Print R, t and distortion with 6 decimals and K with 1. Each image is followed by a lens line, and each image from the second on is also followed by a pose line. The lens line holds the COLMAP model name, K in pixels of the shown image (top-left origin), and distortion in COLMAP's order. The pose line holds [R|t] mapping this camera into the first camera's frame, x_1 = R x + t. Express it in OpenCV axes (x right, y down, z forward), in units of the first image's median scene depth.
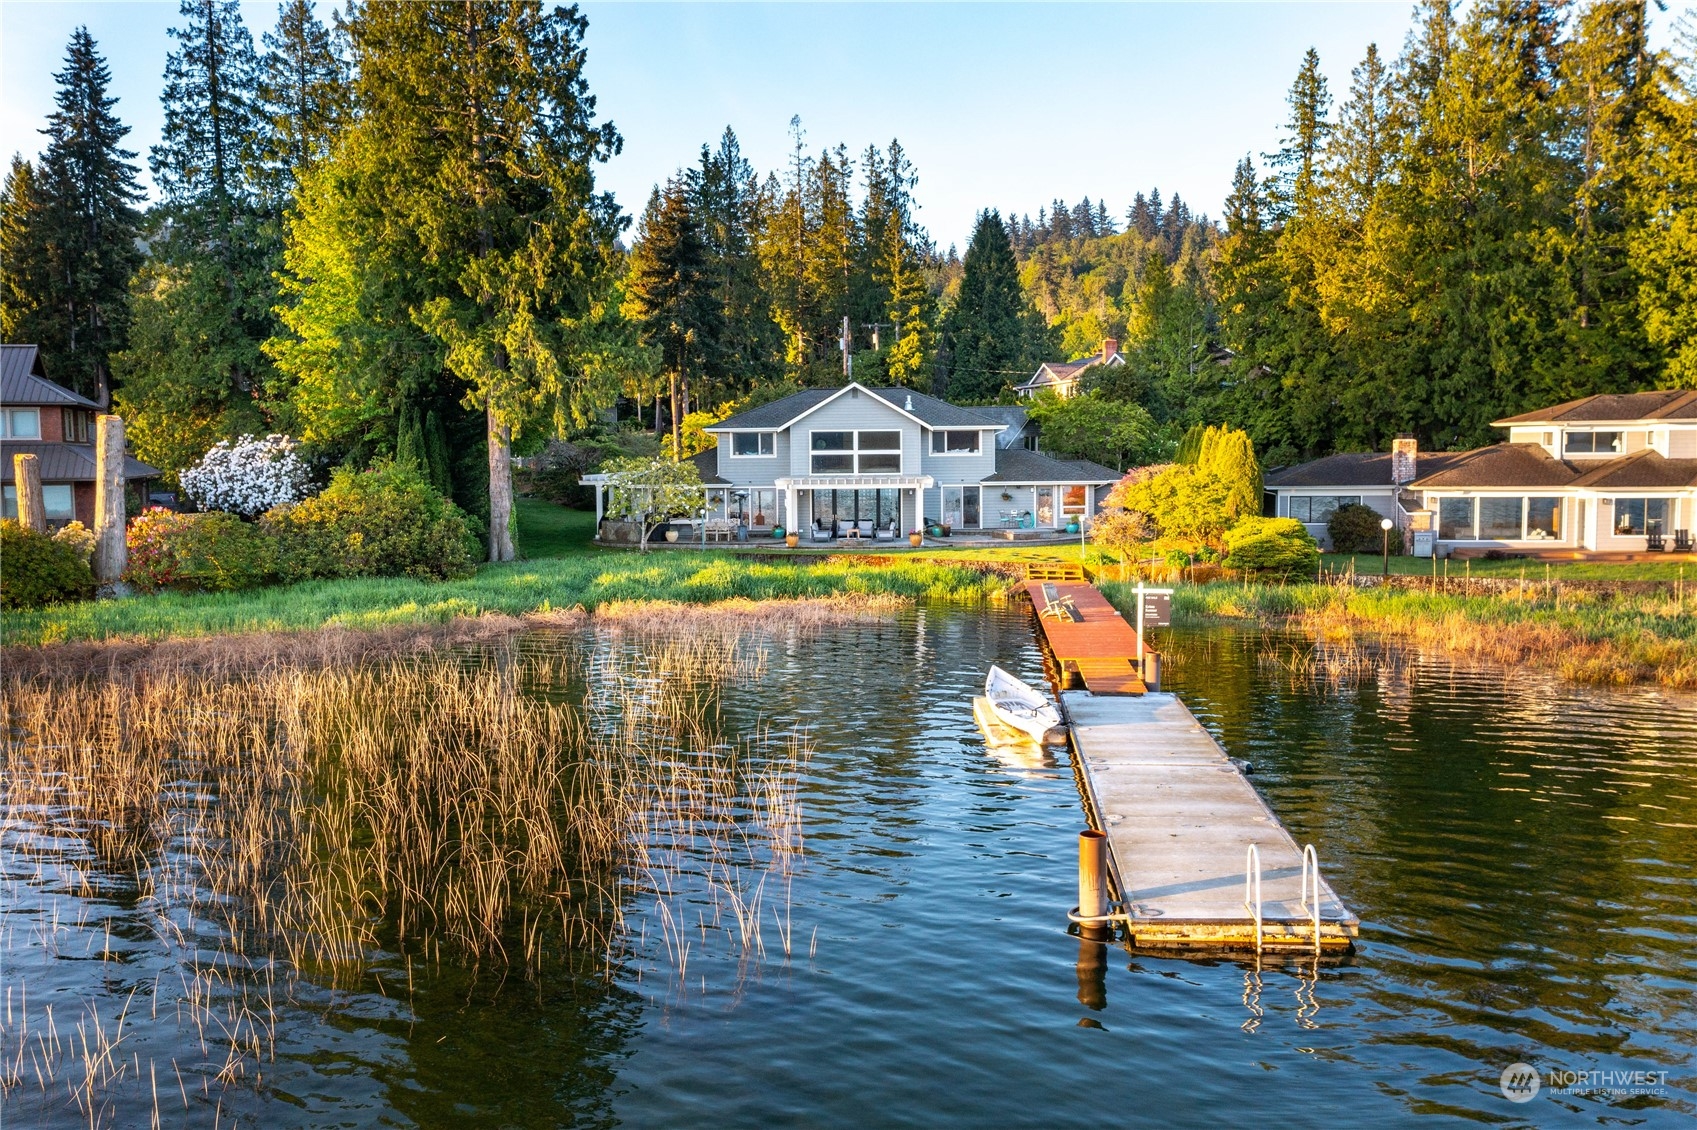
lens RADIAL K [[1403.8, 0, 846.5], [0, 1403.8, 559.6], [0, 0, 1]] dist [0.000415, -0.002491]
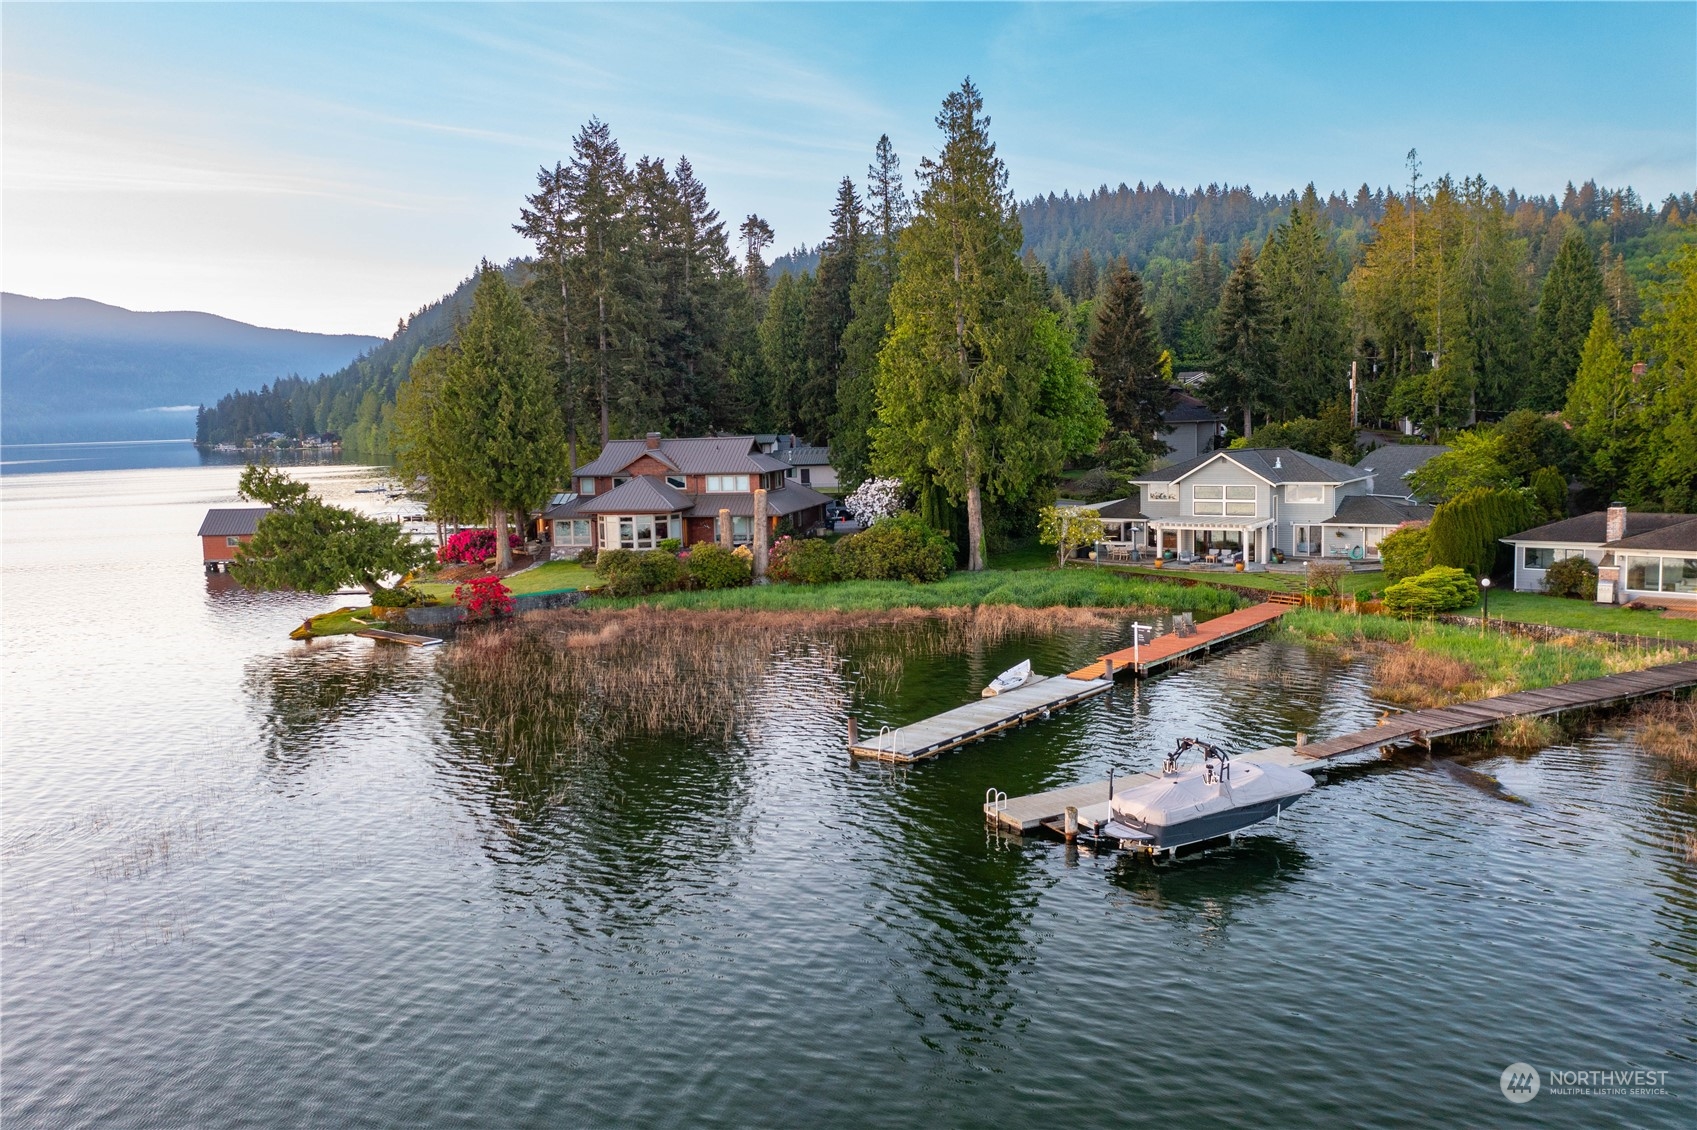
lens RADIAL K [[1403.8, 0, 848.8], [0, 1403.8, 567.1], [0, 0, 1]] dist [0.000415, -0.002491]
pose [[0.832099, 0.049089, -0.552451, 0.538605], [-0.022207, 0.998226, 0.055251, -0.088728], [0.554183, -0.033705, 0.831712, -0.447837]]
